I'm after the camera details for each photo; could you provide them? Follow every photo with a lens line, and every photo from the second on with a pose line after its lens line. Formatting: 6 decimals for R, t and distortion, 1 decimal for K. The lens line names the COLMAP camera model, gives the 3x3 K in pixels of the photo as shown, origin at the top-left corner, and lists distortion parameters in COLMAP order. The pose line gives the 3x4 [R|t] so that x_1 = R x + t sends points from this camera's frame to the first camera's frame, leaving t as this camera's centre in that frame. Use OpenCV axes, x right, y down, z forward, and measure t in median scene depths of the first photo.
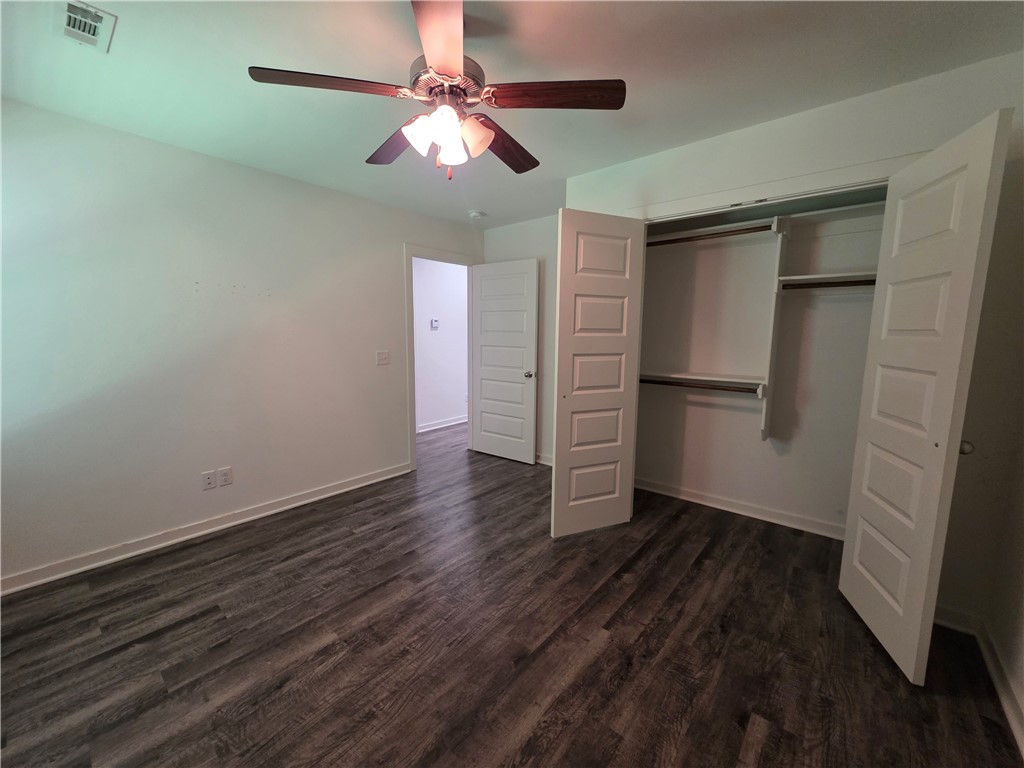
lens RADIAL K [[409.0, 0, 507.8], [0, 409.0, 381.5], [0, 0, 1]] dist [0.003202, 0.000089]
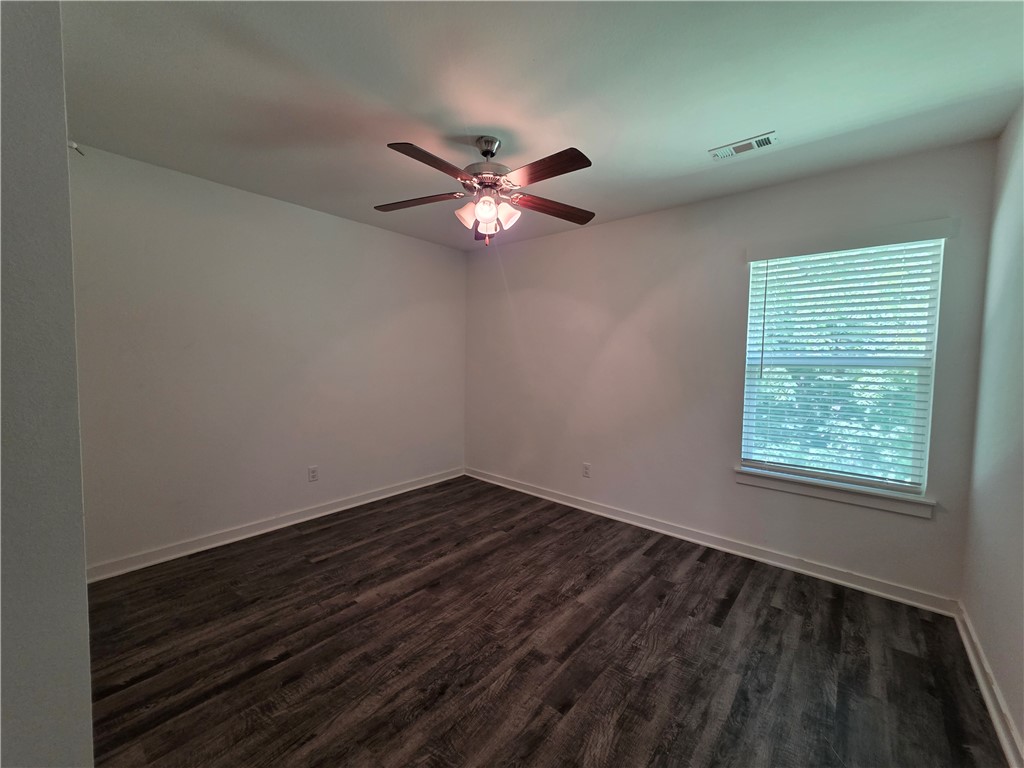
lens RADIAL K [[409.0, 0, 507.8], [0, 409.0, 381.5], [0, 0, 1]] dist [0.003202, 0.000089]
pose [[-0.999779, -0.021028, 0.000009, -0.181415], [-0.020692, 0.983901, 0.177510, -0.233168], [-0.003742, 0.177471, -0.984119, 1.991283]]
